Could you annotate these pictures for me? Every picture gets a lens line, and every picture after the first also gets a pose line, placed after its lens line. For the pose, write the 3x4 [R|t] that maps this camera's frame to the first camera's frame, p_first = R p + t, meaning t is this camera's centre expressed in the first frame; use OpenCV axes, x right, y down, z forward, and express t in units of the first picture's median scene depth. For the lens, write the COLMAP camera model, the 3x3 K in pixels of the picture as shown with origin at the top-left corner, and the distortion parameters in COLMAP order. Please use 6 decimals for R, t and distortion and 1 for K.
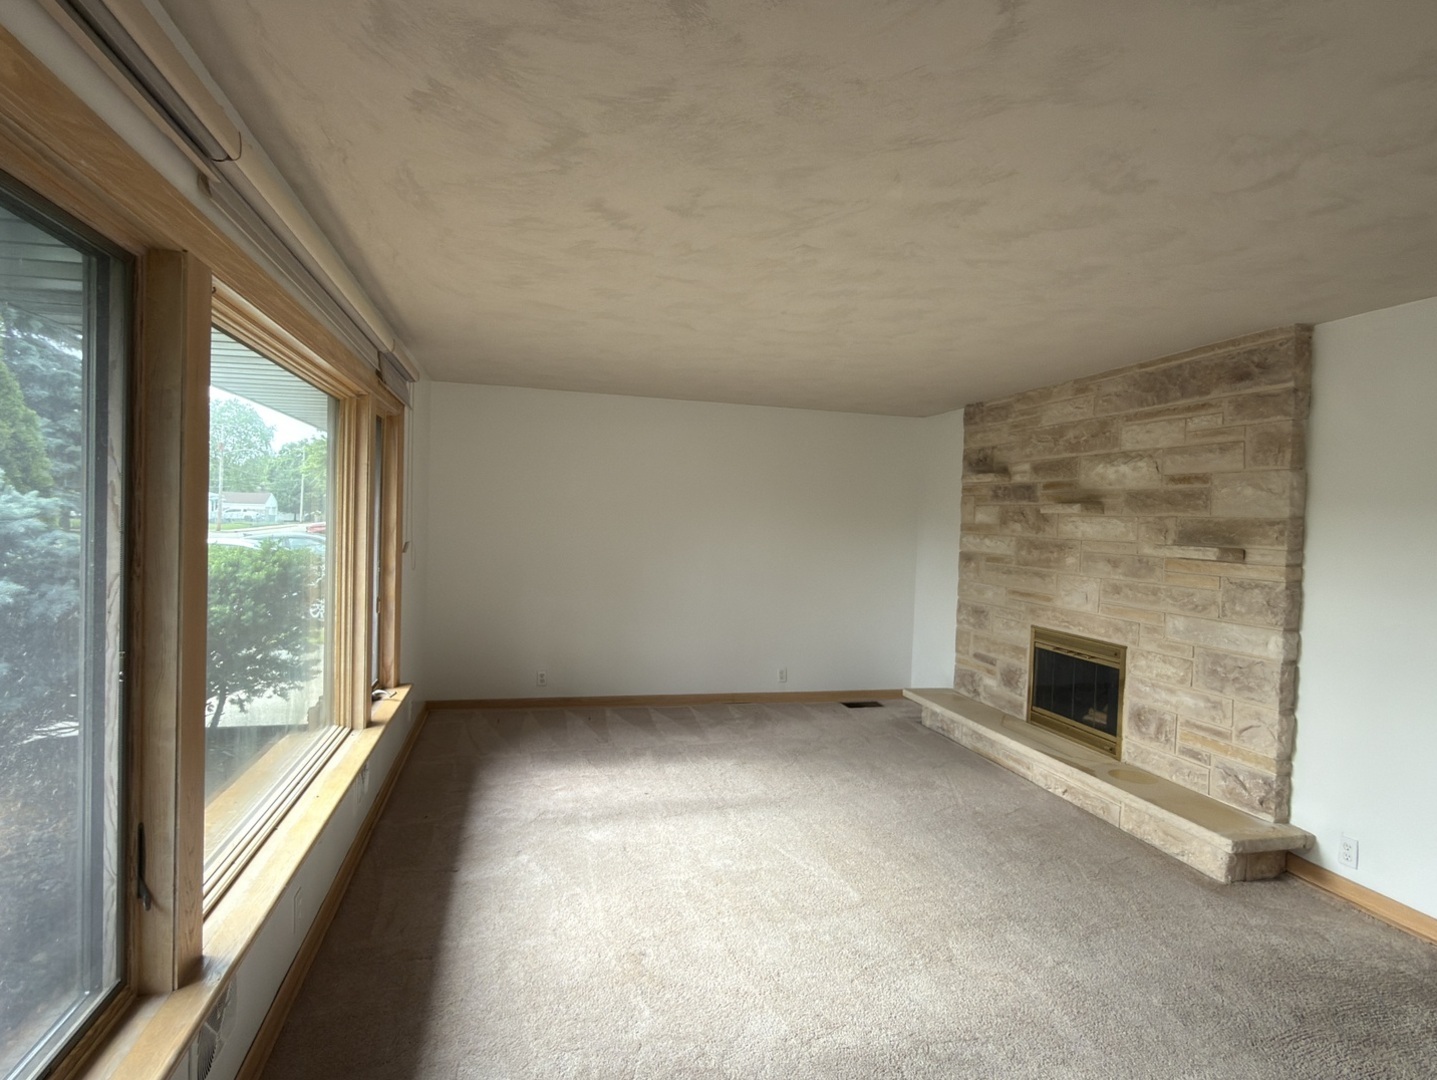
lens RADIAL K [[776.9, 0, 718.9], [0, 776.9, 535.1], [0, 0, 1]] dist [-0.000606, 0.000509]
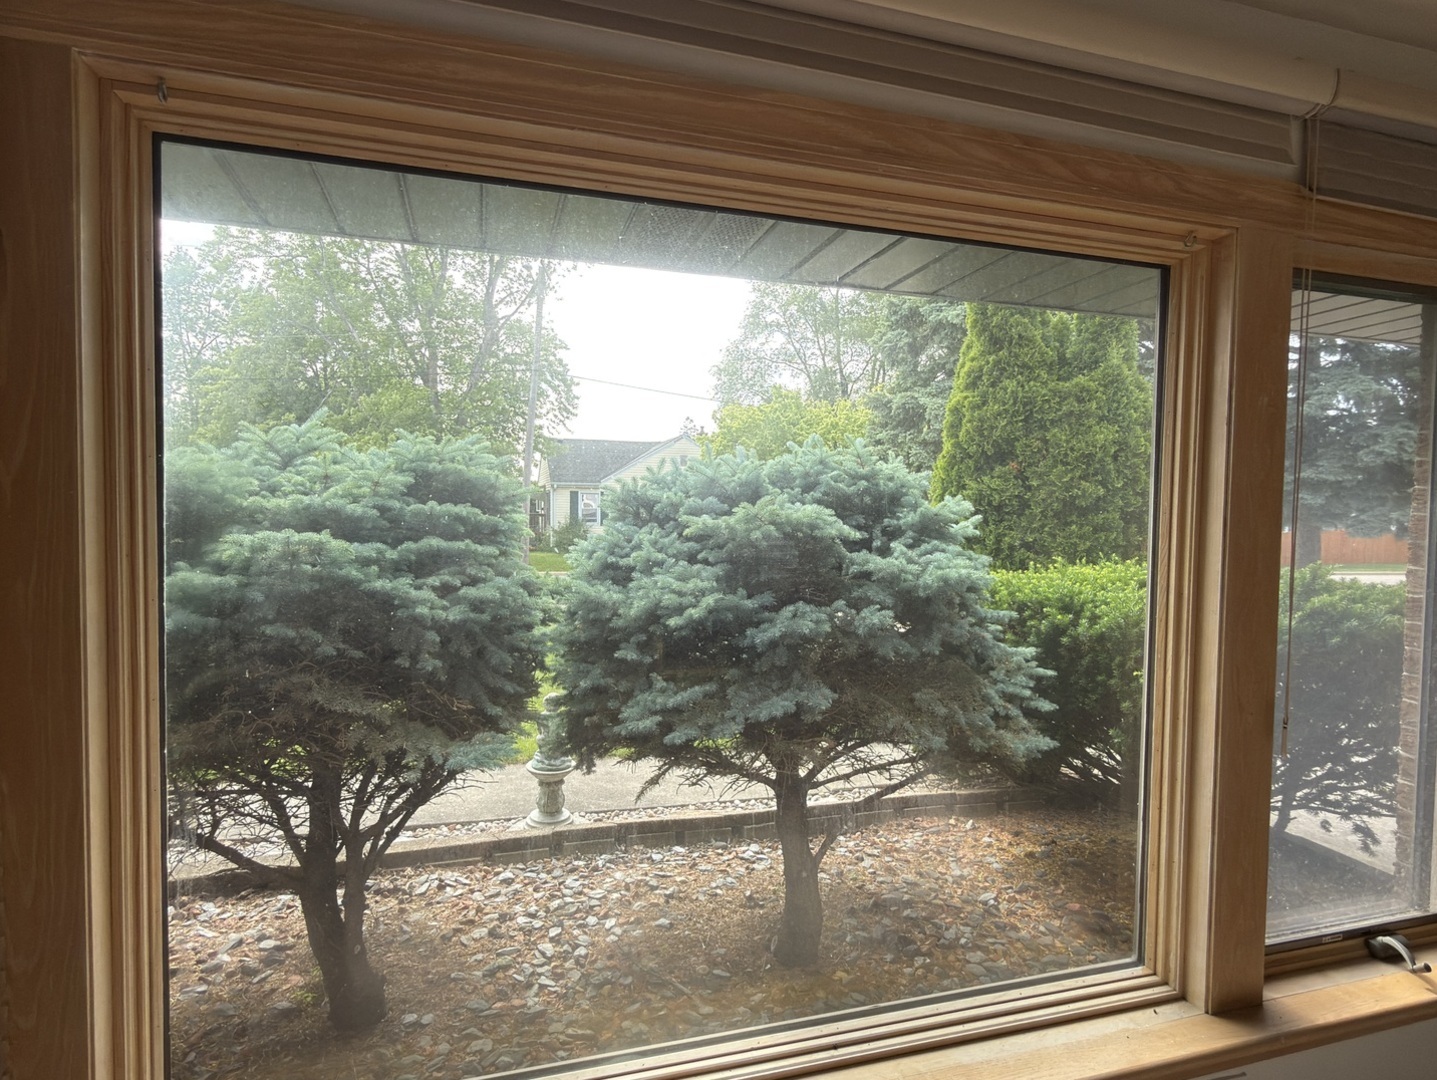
lens RADIAL K [[772.4, 0, 718.3], [0, 772.4, 543.0], [0, 0, 1]] dist [0.000987, 0.000590]
pose [[0.033618, 0.016008, -0.999307, -0.041264], [-0.040540, 0.999071, 0.014640, -0.007806], [0.998612, 0.040020, 0.034236, 0.722793]]
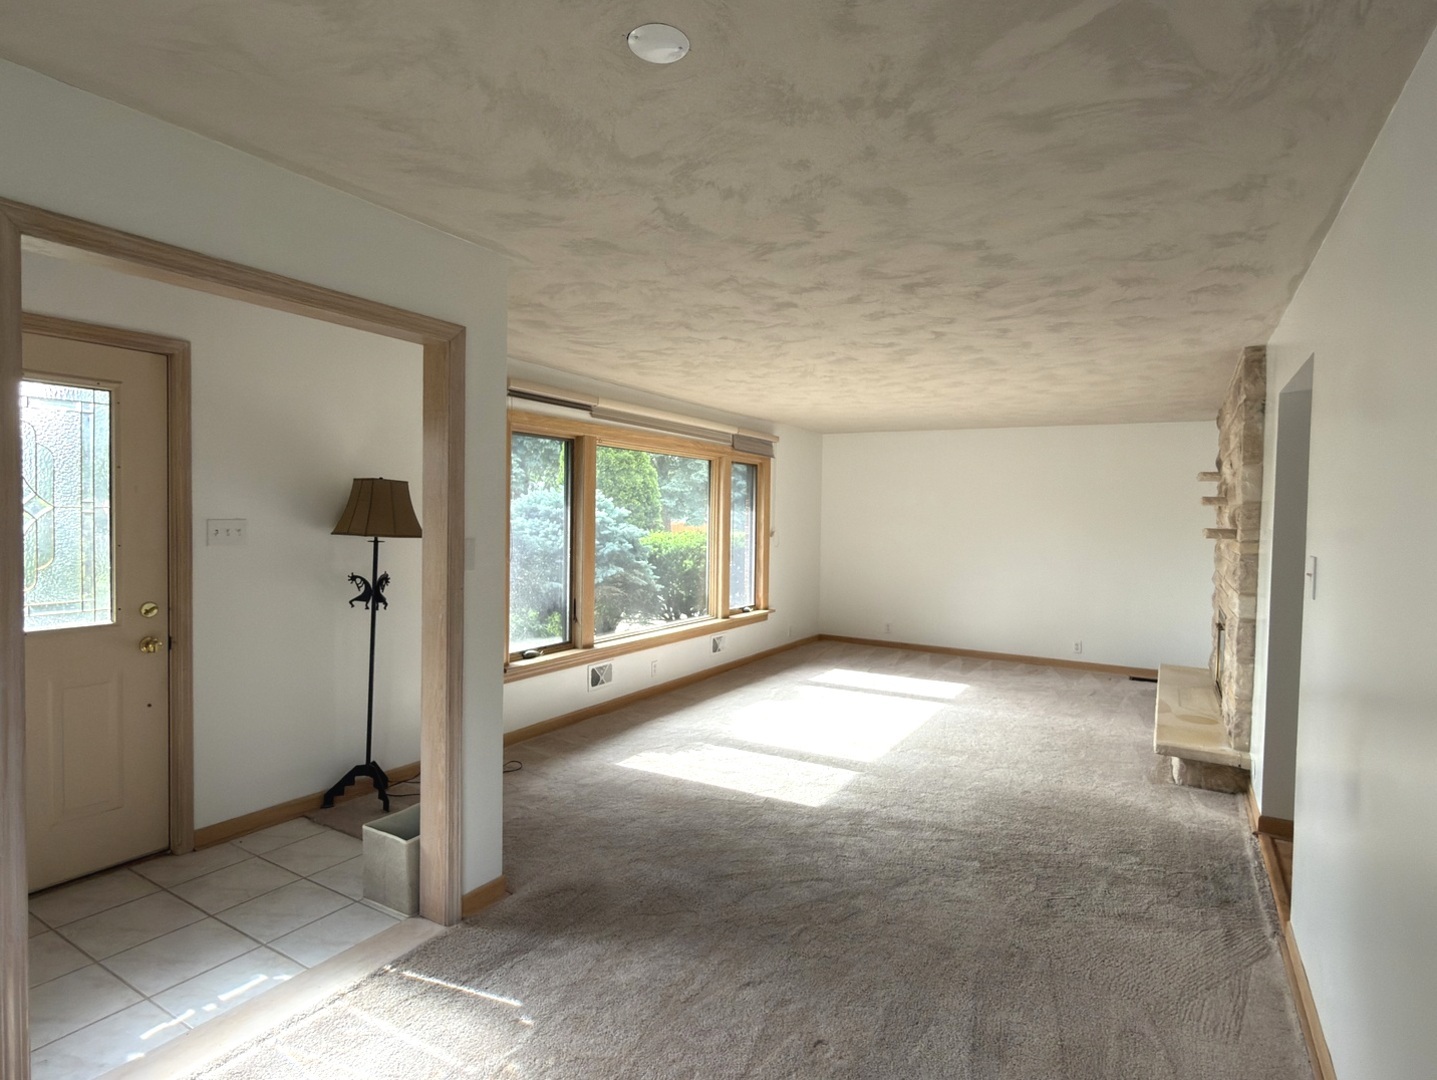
lens RADIAL K [[776.9, 0, 718.9], [0, 776.9, 535.1], [0, 0, 1]] dist [-0.000606, 0.000509]
pose [[0.706558, 0.000391, -0.707655, 1.018079], [-0.014308, 0.999803, -0.013734, 0.056941], [0.707510, 0.019829, 0.706425, -0.471827]]
